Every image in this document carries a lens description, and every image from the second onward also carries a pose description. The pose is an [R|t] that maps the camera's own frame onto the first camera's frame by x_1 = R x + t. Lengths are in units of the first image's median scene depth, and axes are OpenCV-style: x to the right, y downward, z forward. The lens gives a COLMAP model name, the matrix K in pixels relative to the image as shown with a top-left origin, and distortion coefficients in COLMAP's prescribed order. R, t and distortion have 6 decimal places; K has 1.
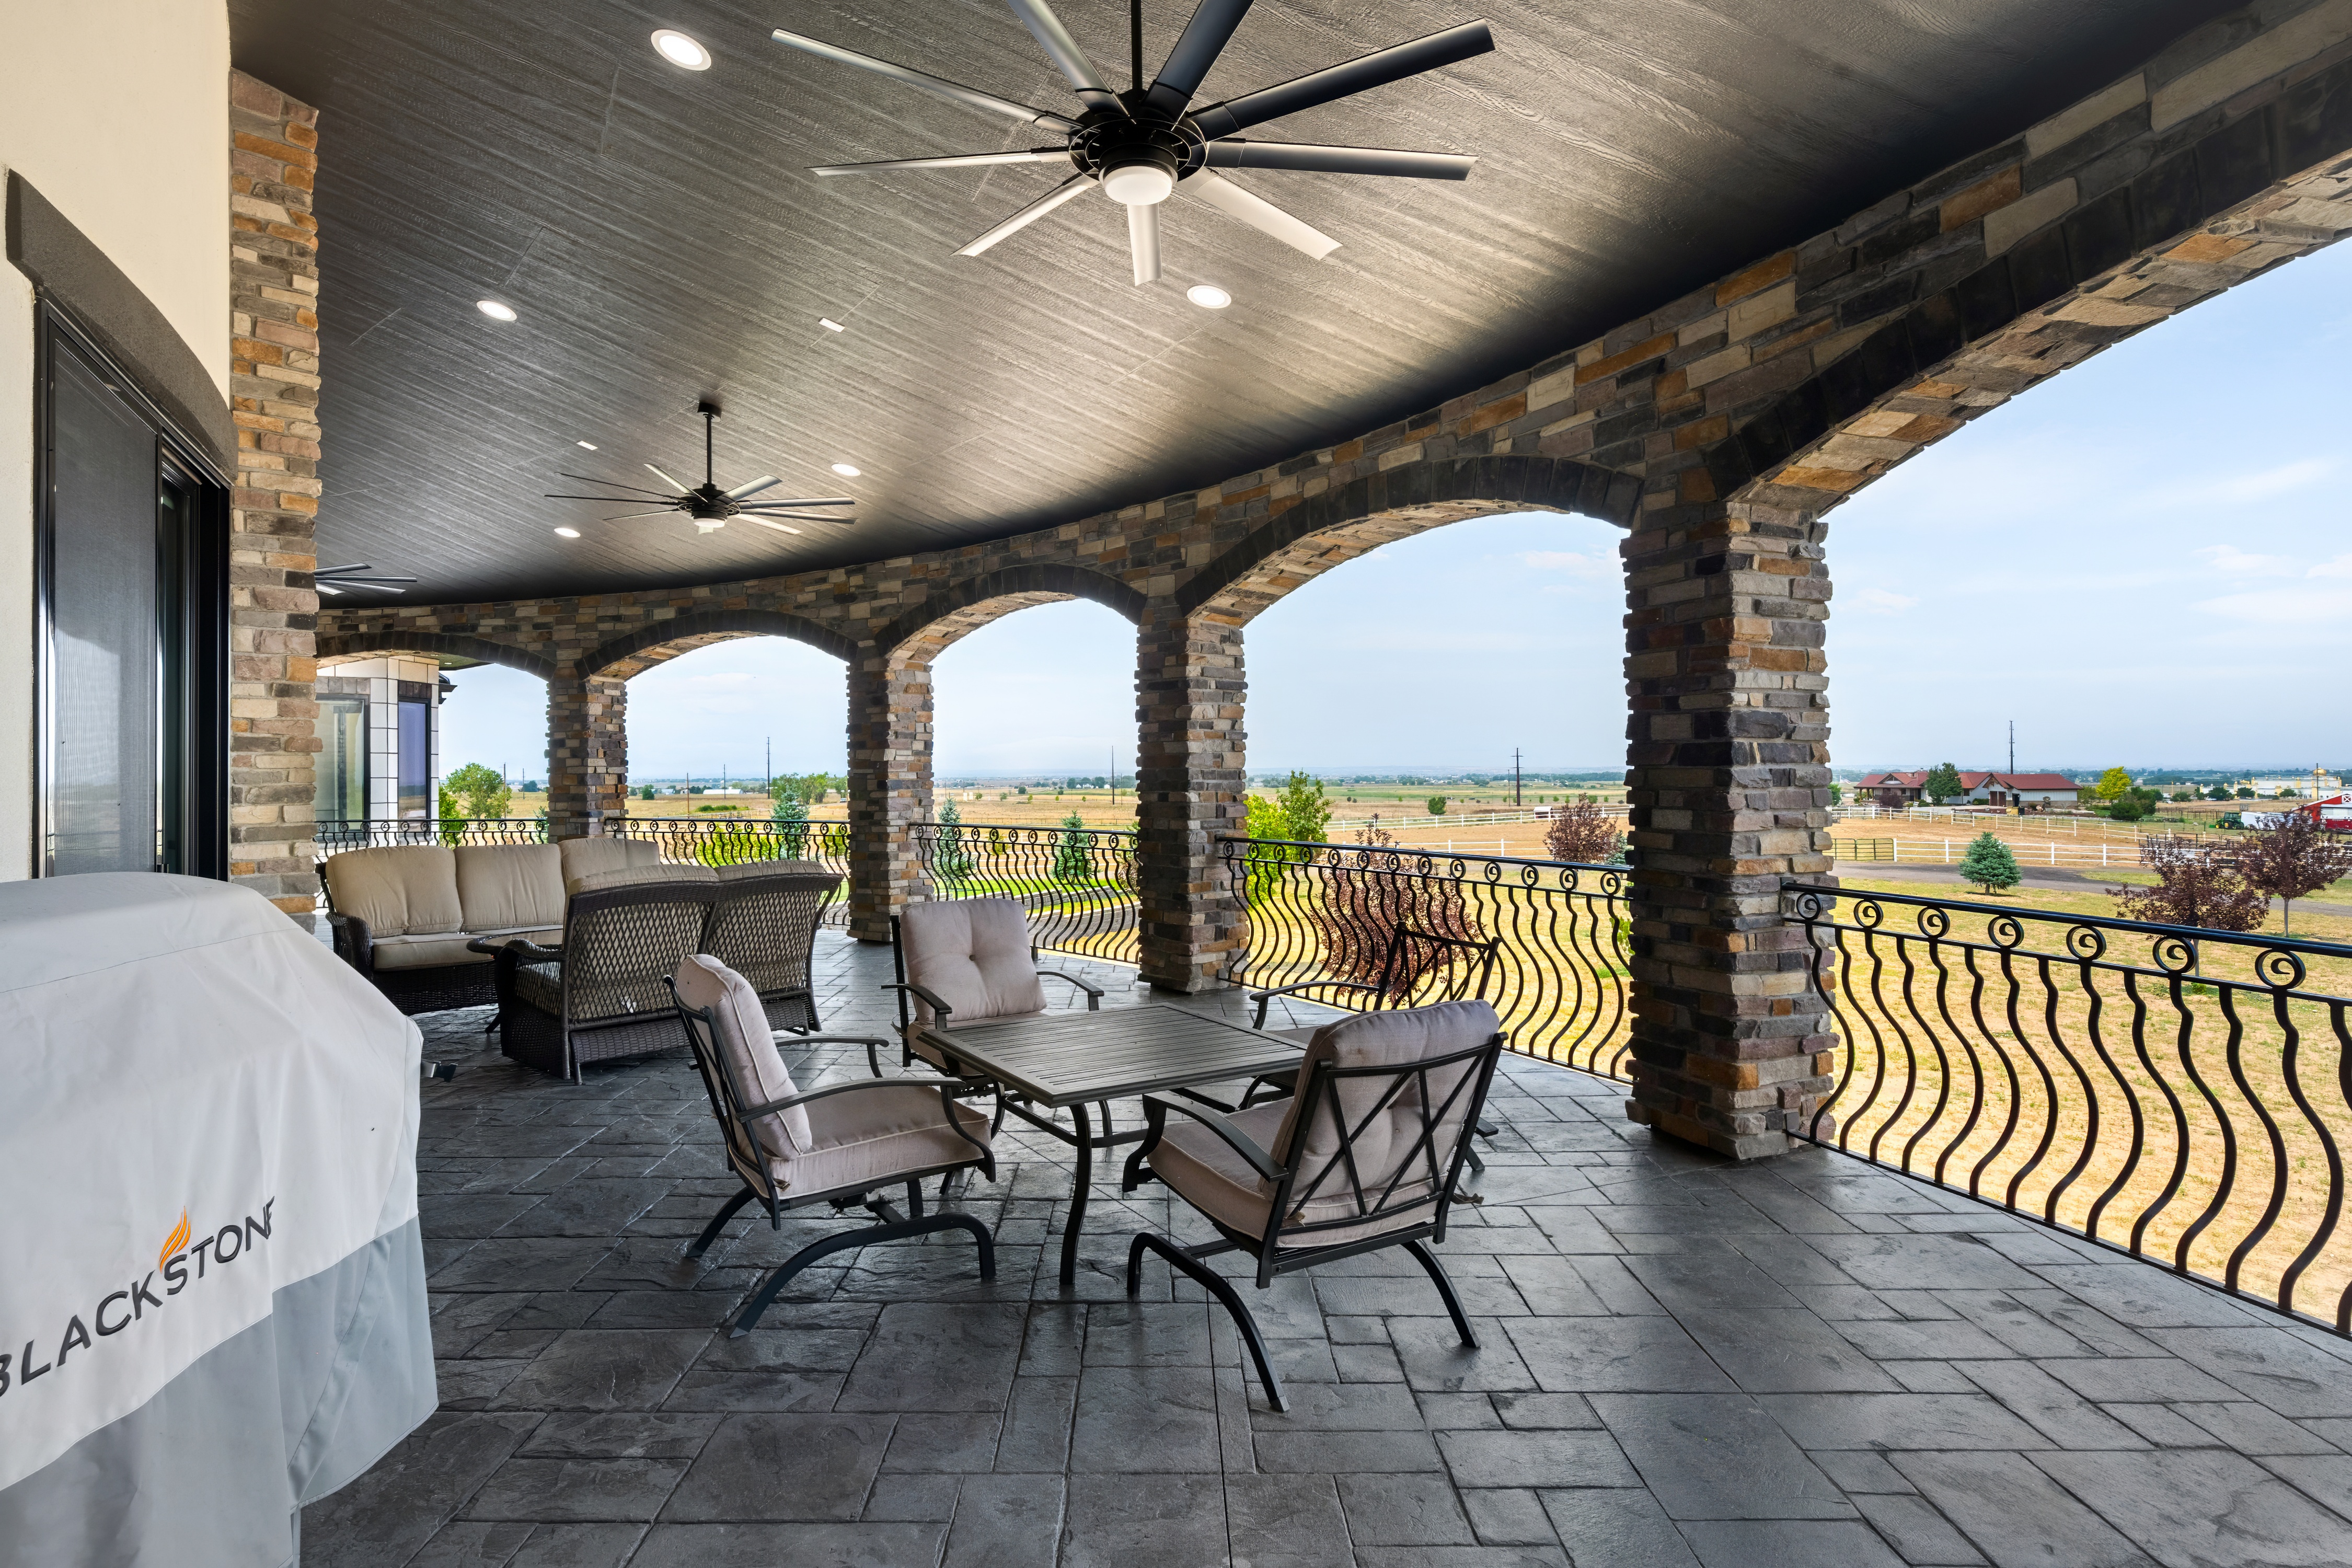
lens RADIAL K [[1212.5, 0, 1176.0], [0, 1212.5, 784.0], [0, 0, 1]] dist [0.000975, 0.000260]
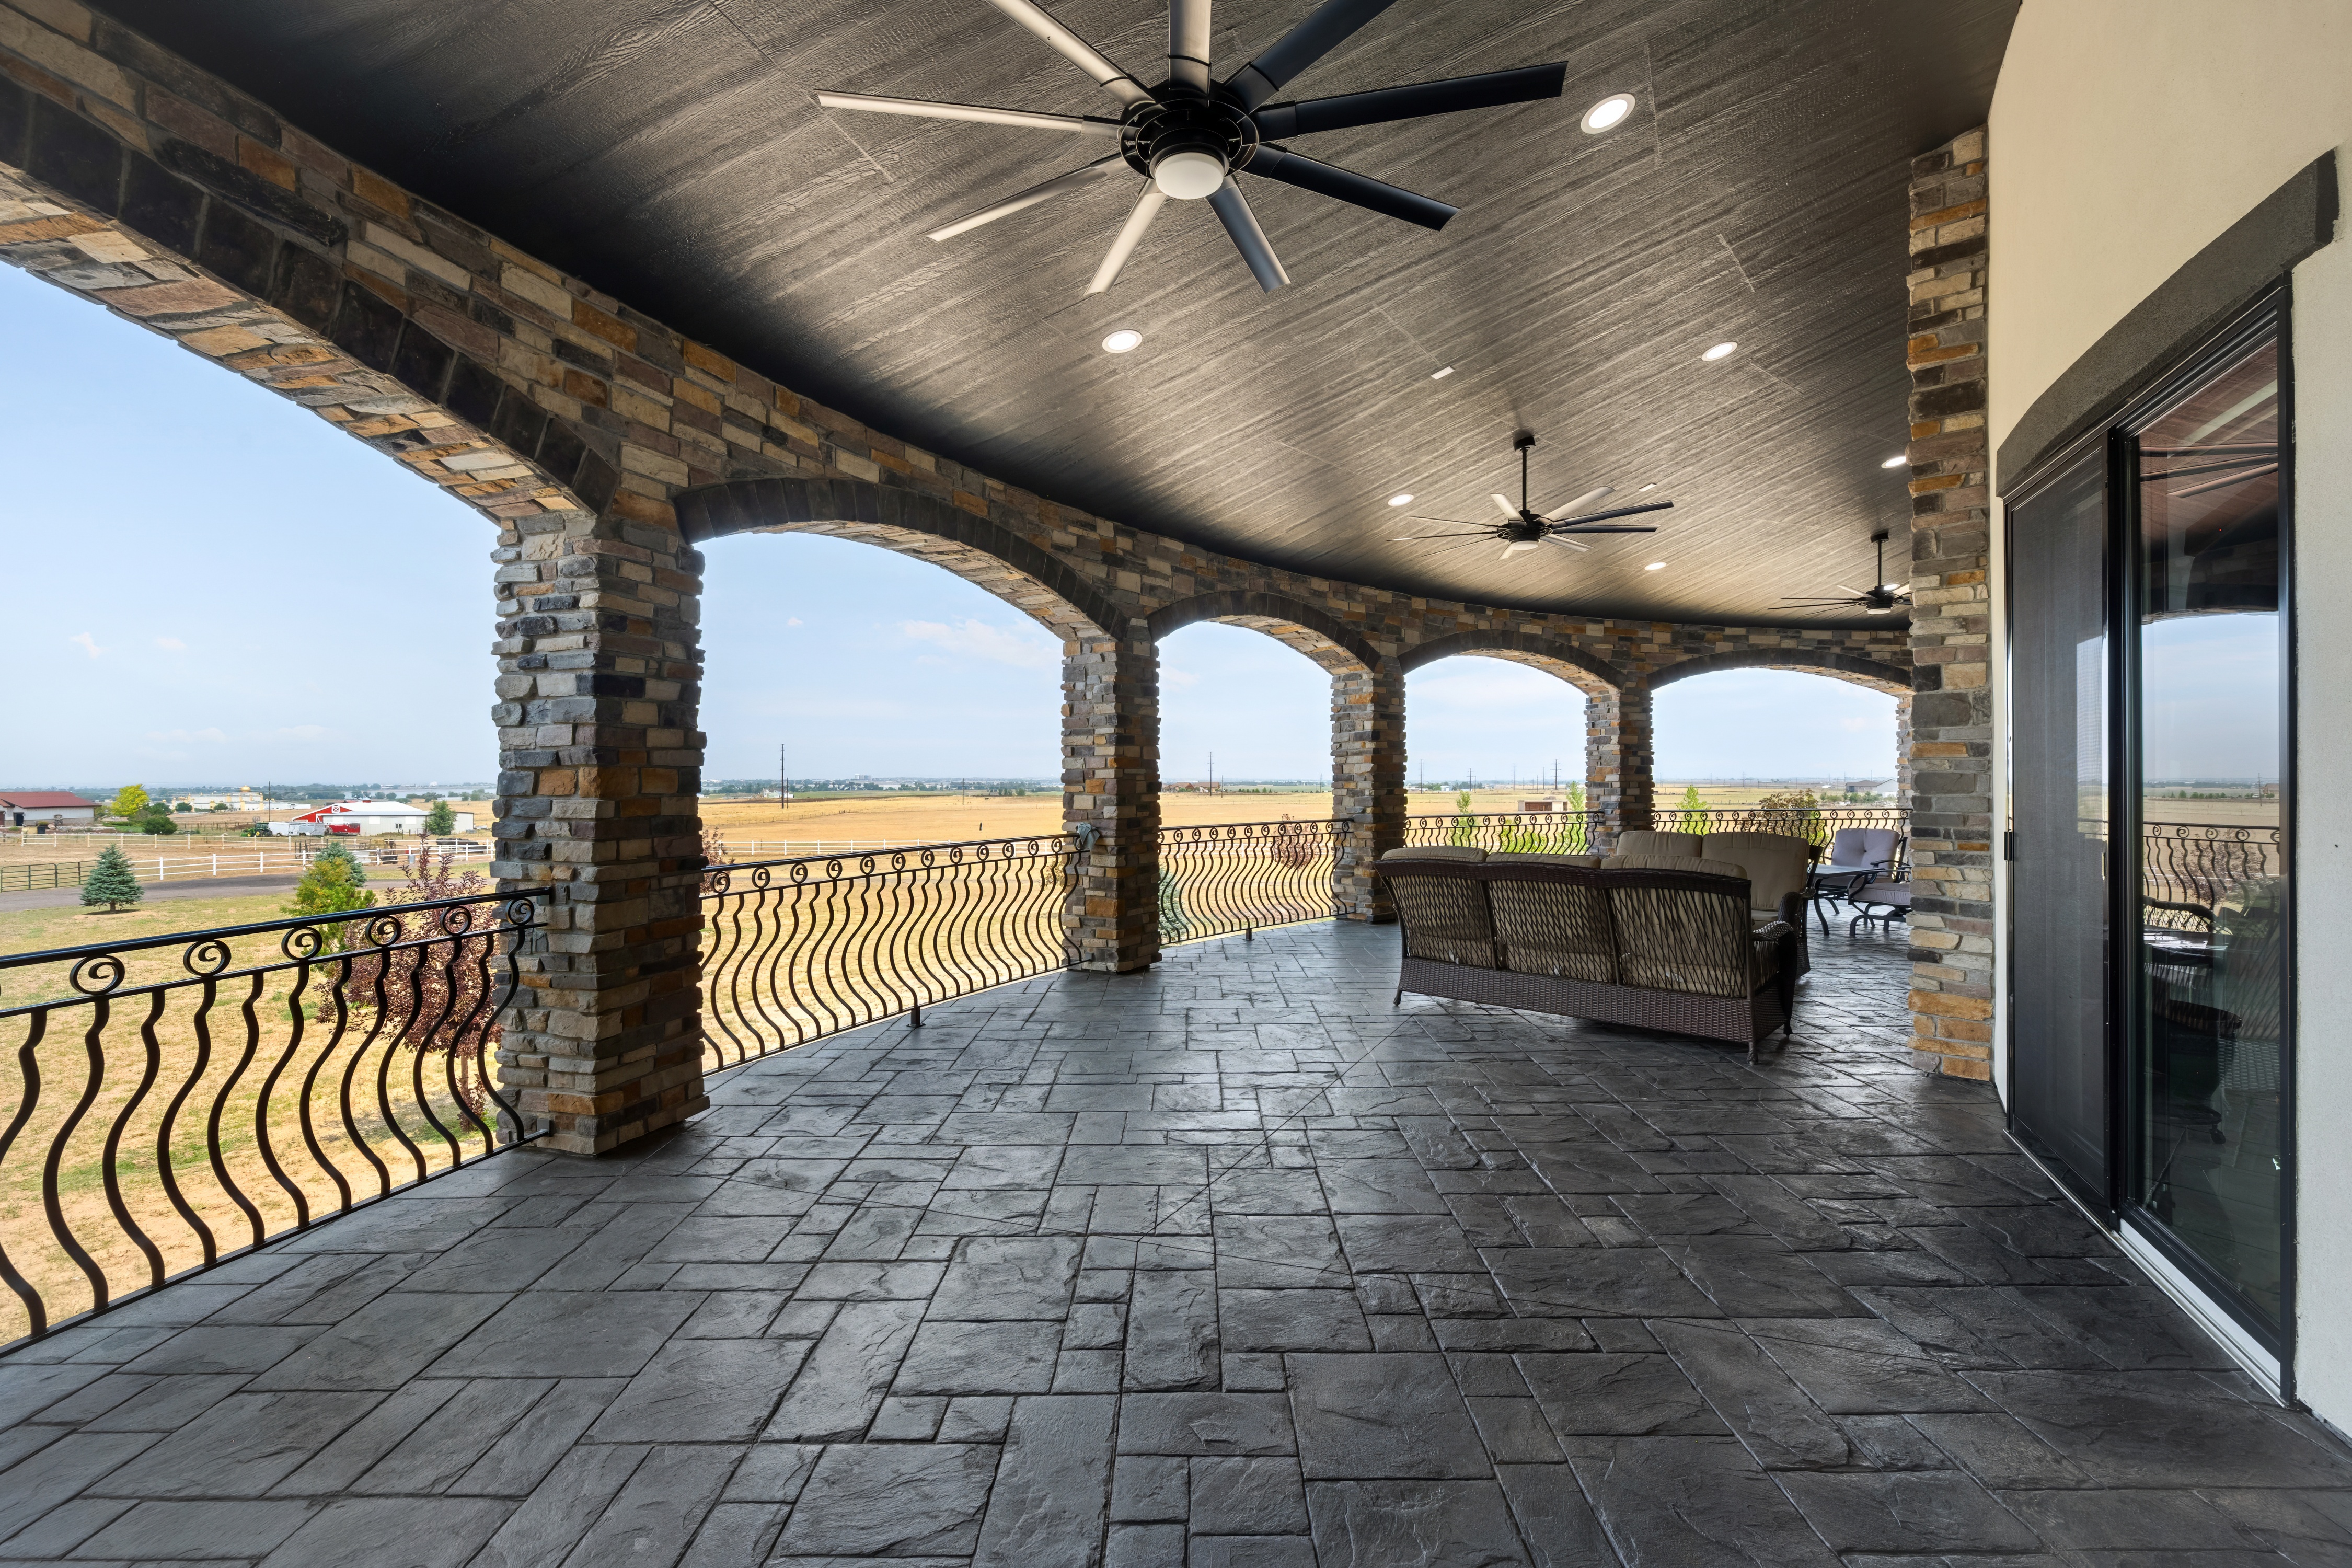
lens RADIAL K [[987.6, 0, 1176.0], [0, 987.6, 784.0], [0, 0, 1]] dist [-0.000136, 0.000014]
pose [[0.024802, 0.002256, 0.999690, -0.935101], [0.013489, 0.999906, -0.002591, 0.000728], [-0.999601, 0.013549, 0.024769, 0.939108]]
